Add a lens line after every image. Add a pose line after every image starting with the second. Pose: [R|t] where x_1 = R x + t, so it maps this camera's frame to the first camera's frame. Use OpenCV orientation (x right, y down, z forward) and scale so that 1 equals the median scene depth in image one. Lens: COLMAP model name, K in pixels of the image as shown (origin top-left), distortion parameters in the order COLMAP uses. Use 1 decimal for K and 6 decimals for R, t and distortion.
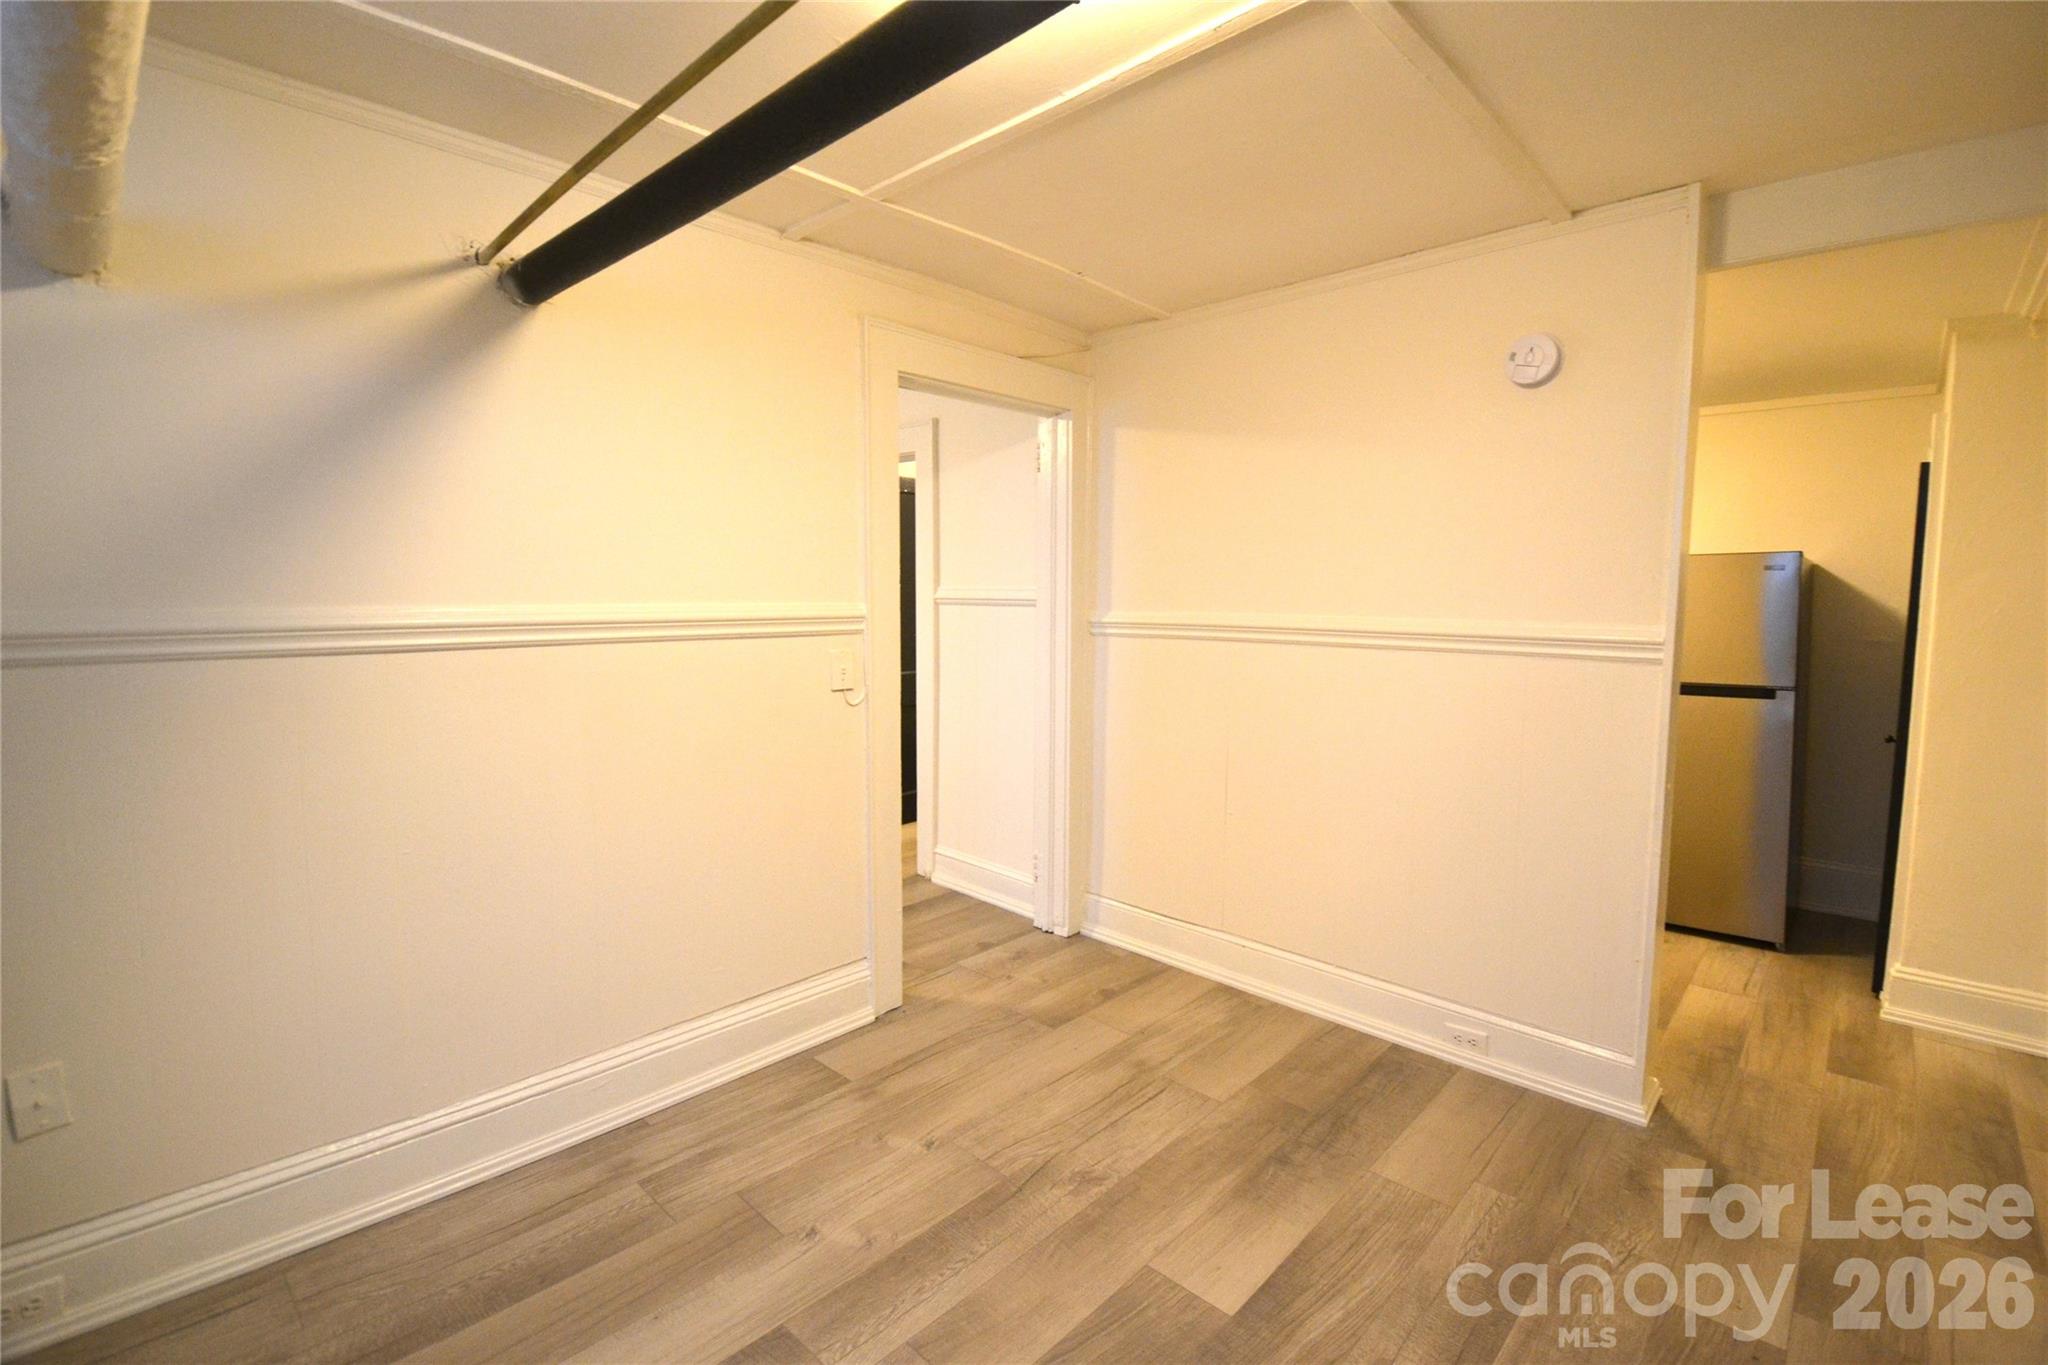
lens RADIAL K [[916.5, 0, 1027.1], [0, 916.5, 663.3], [0, 0, 1]] dist [0.024648, -0.028040]
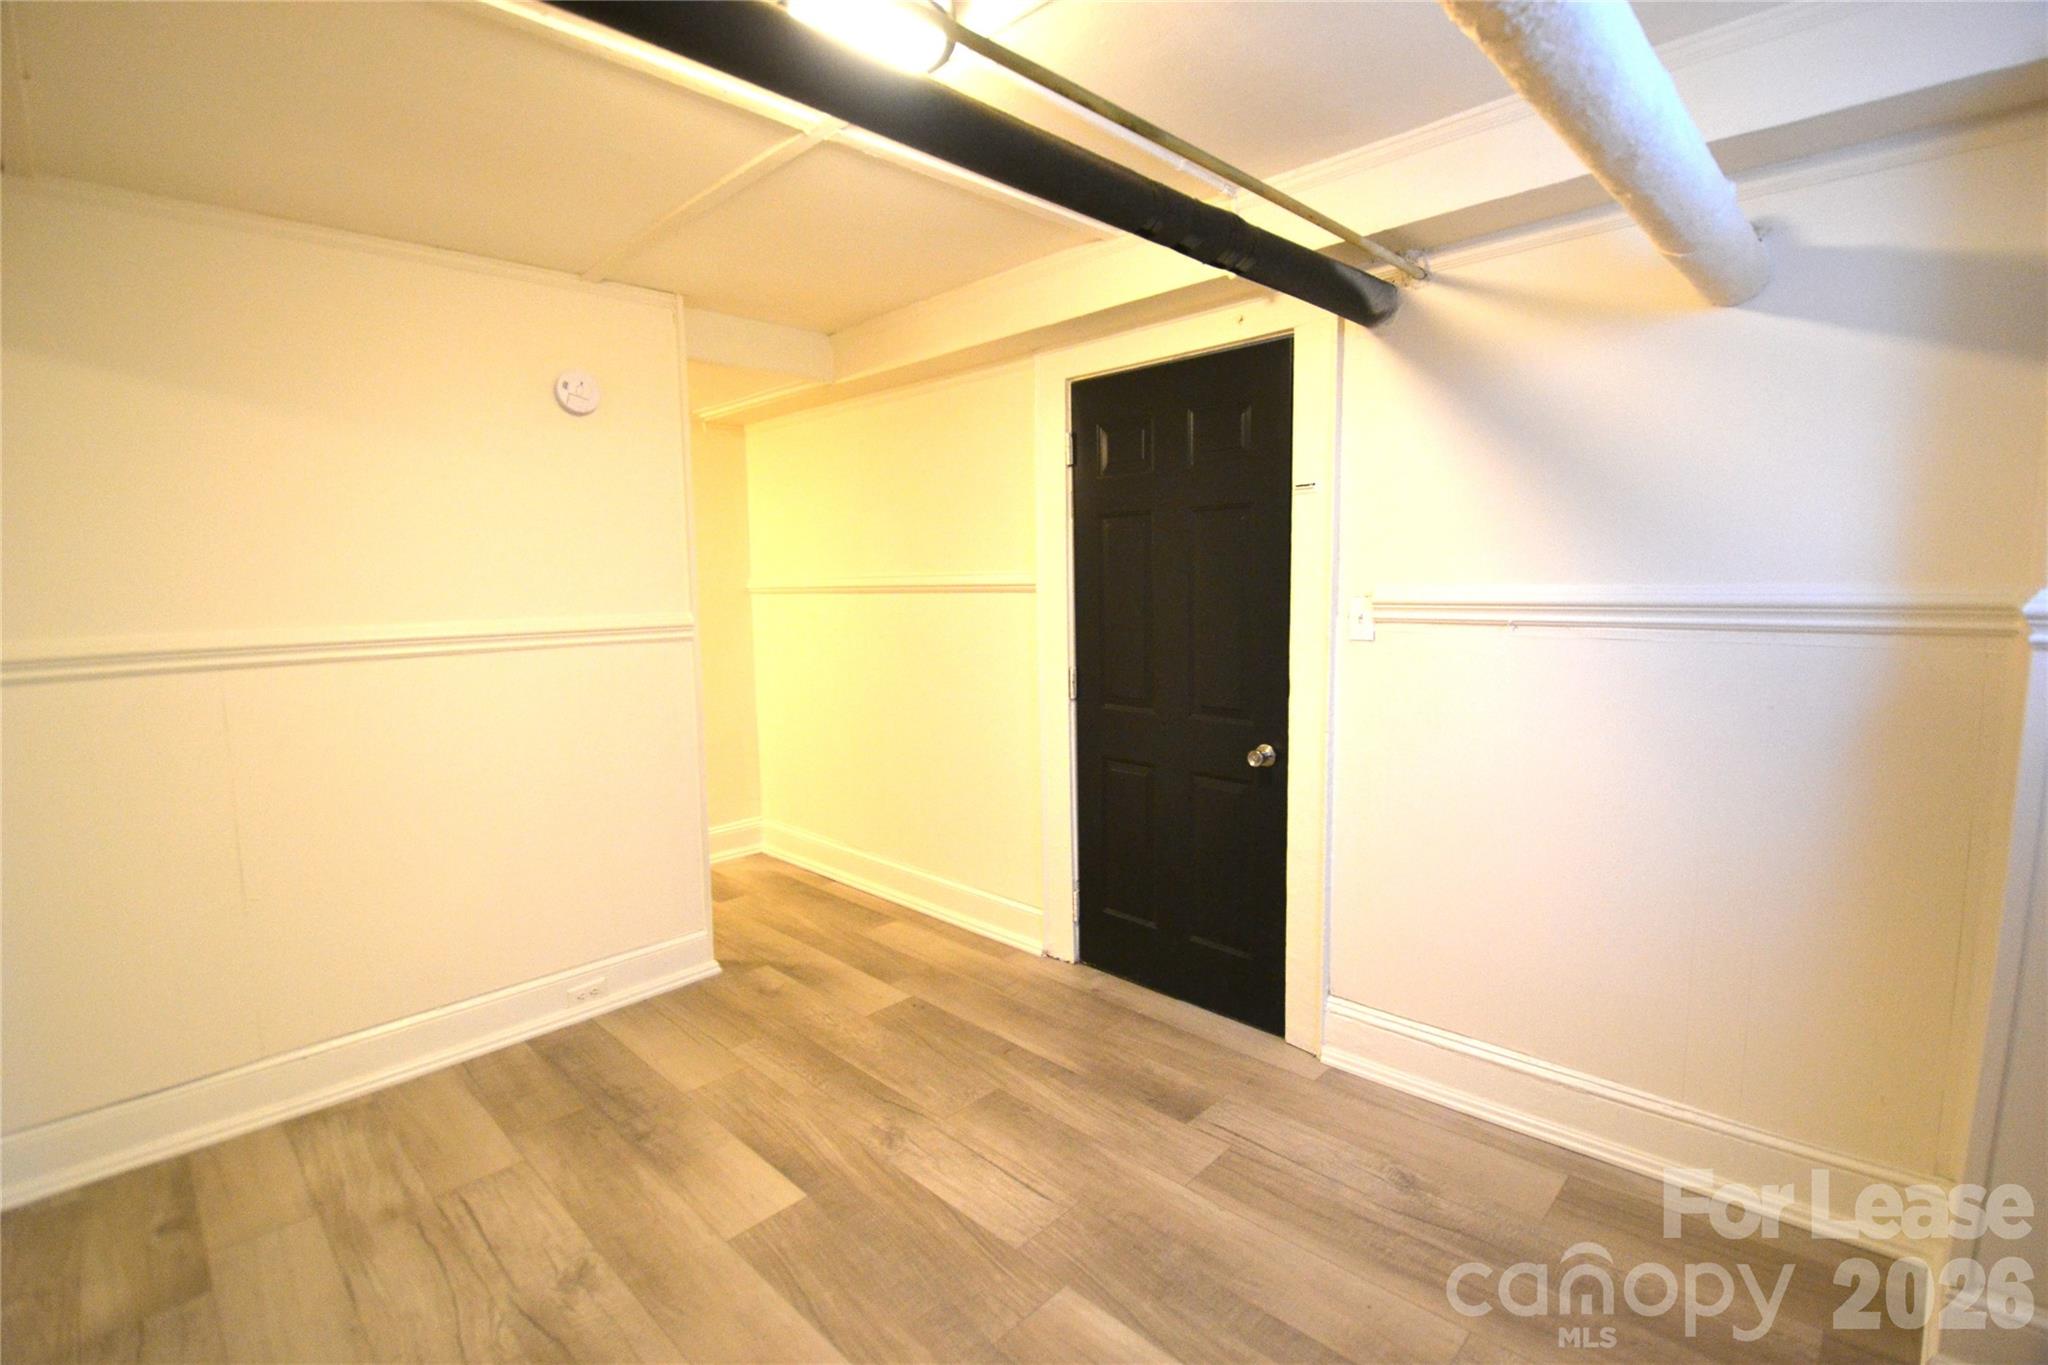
lens RADIAL K [[916.5, 0, 1027.1], [0, 916.5, 663.3], [0, 0, 1]] dist [0.024648, -0.028040]
pose [[0.022413, -0.097582, 0.994975, -0.663776], [0.107880, 0.989650, 0.094629, -0.039361], [-0.993911, 0.105217, 0.032709, 0.453484]]
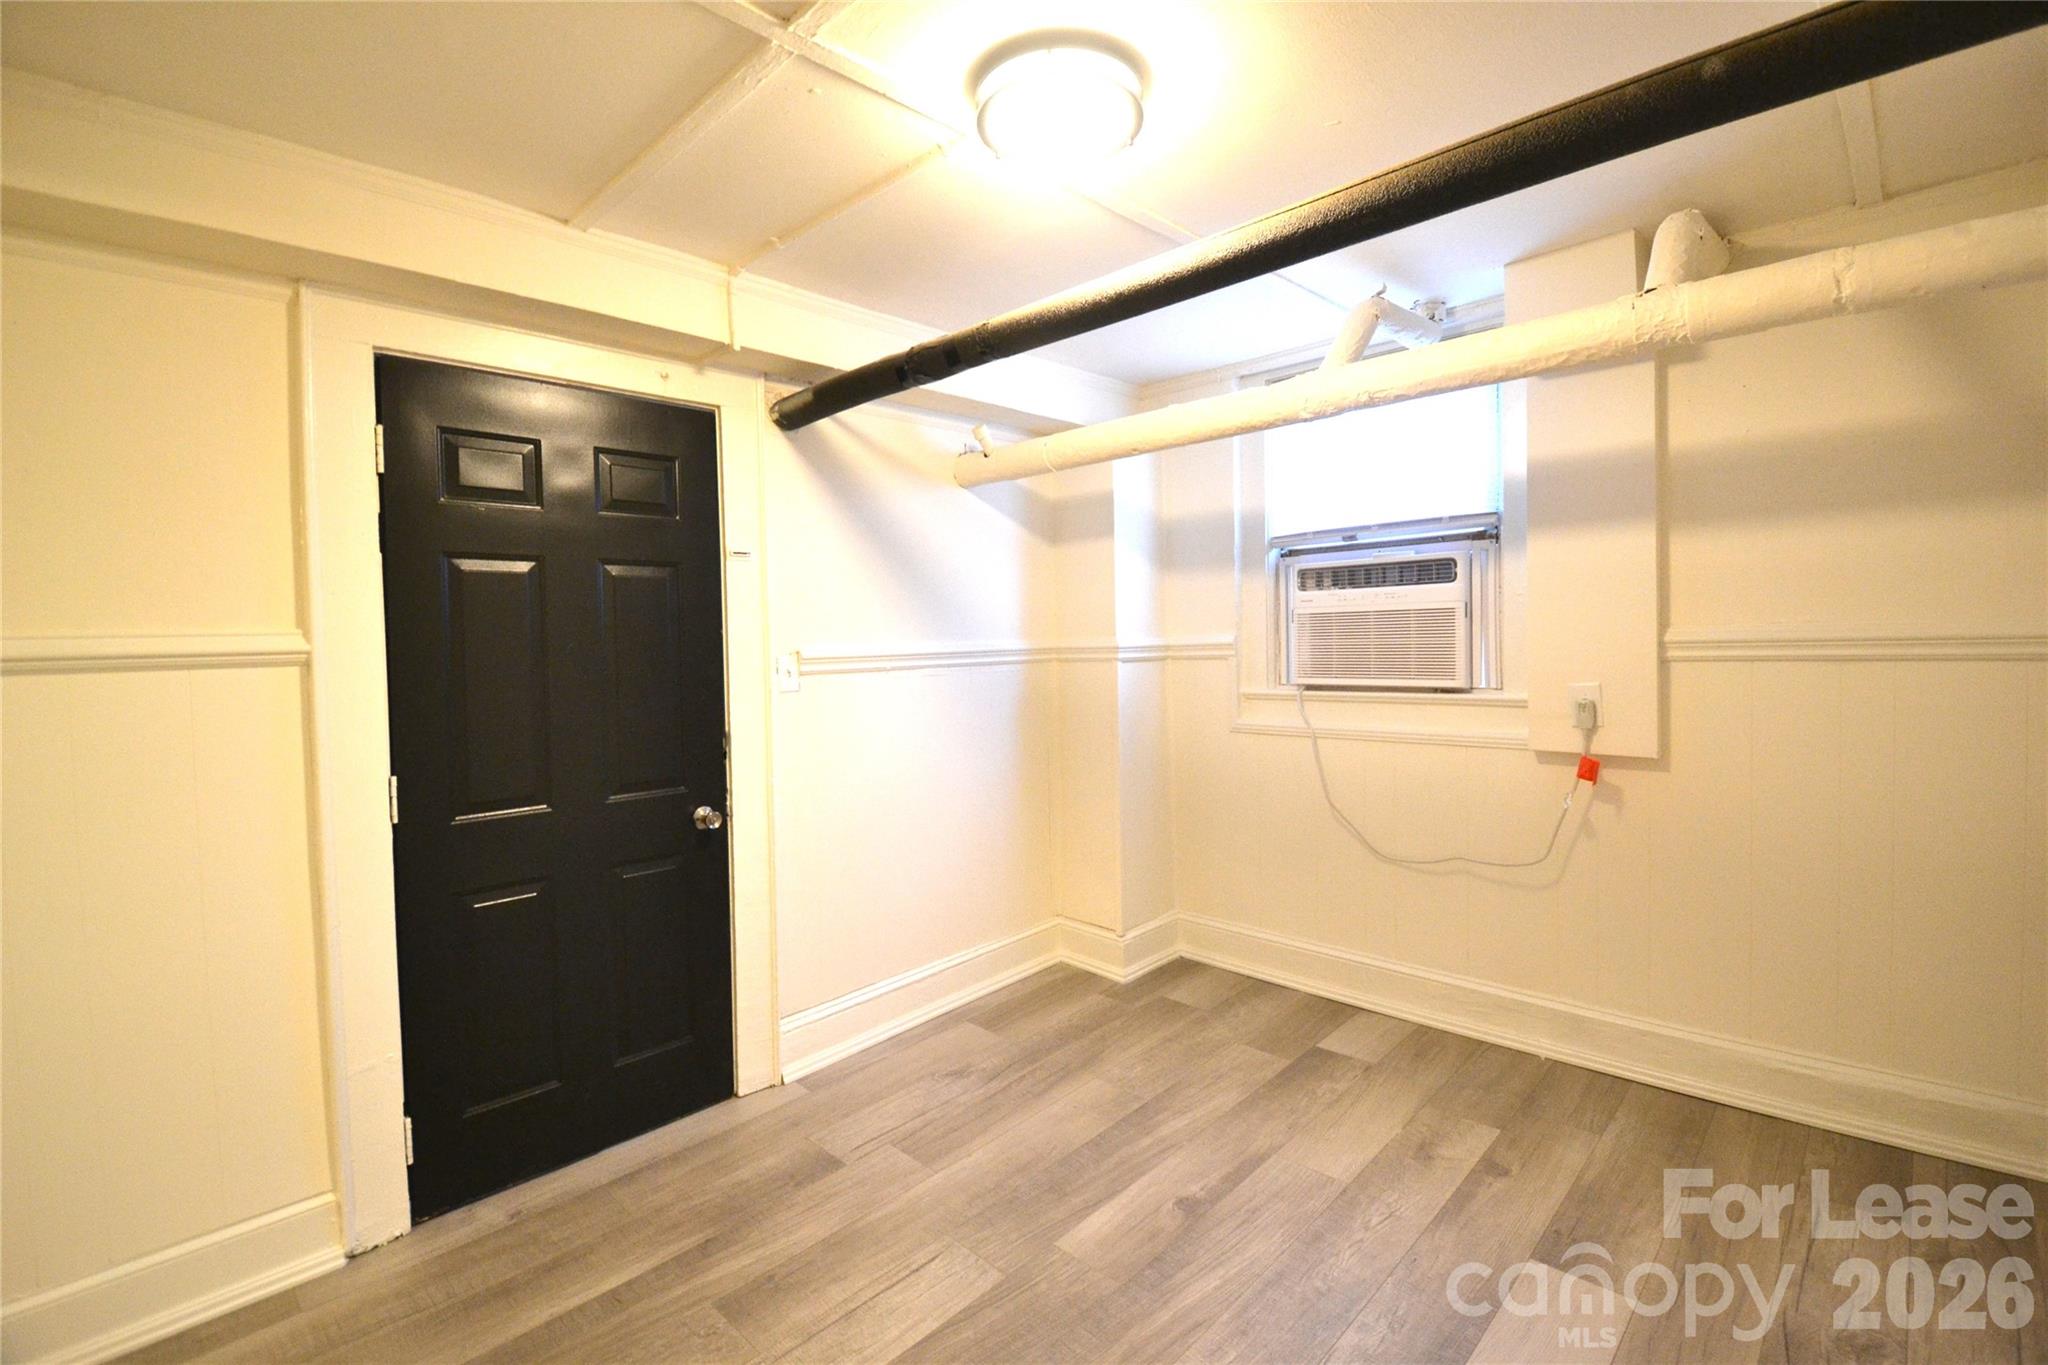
lens RADIAL K [[916.5, 0, 1027.1], [0, 916.5, 663.3], [0, 0, 1]] dist [0.024648, -0.028040]
pose [[-0.999588, 0.020949, 0.019639, 0.046068], [0.023141, 0.992627, 0.118976, -0.099828], [-0.017001, 0.119381, -0.992703, 1.301840]]
